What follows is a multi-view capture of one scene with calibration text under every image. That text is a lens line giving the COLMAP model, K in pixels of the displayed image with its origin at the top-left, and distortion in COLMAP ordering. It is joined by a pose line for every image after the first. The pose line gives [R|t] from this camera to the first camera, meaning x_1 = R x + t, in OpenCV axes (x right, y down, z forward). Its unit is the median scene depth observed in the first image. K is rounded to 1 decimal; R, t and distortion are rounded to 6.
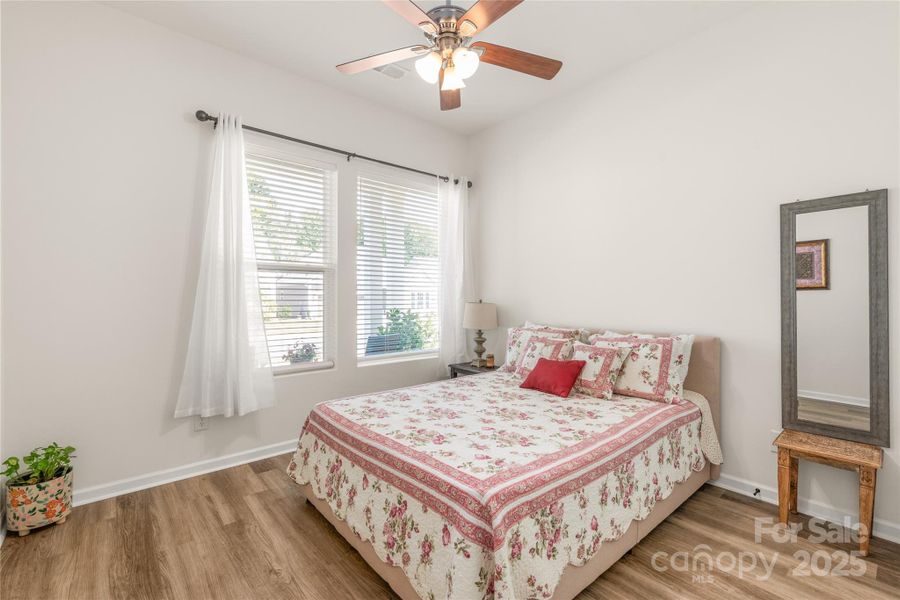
lens RADIAL K [[411.9, 0, 450.0], [0, 411.9, 297.8], [0, 0, 1]] dist [-0.003341, -0.000577]
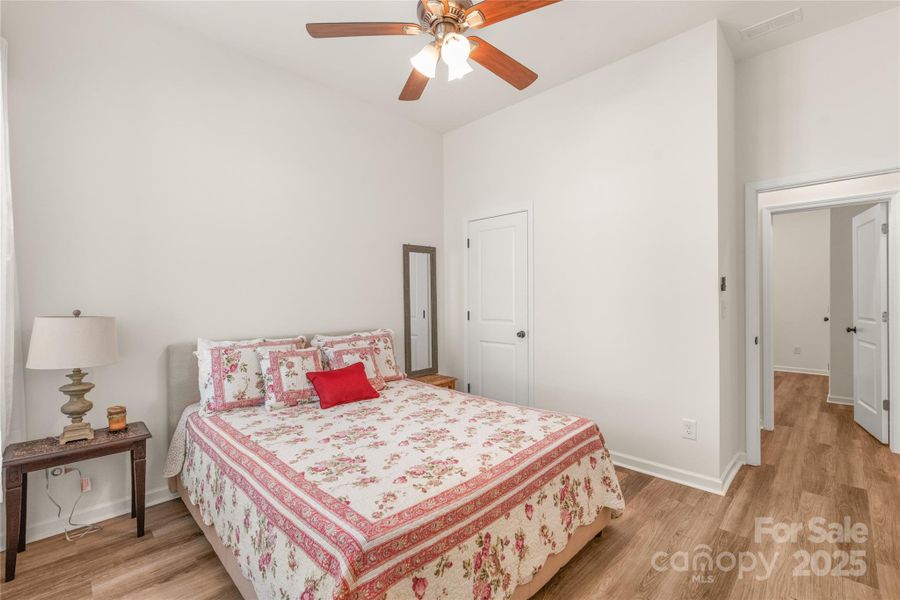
lens RADIAL K [[411.9, 0, 450.0], [0, 411.9, 297.8], [0, 0, 1]] dist [-0.003341, -0.000577]
pose [[-0.125659, 0.000461, 0.992073, -0.923078], [0.010163, 0.999948, 0.000822, -0.012399], [-0.992021, 0.010186, -0.125657, 1.105254]]
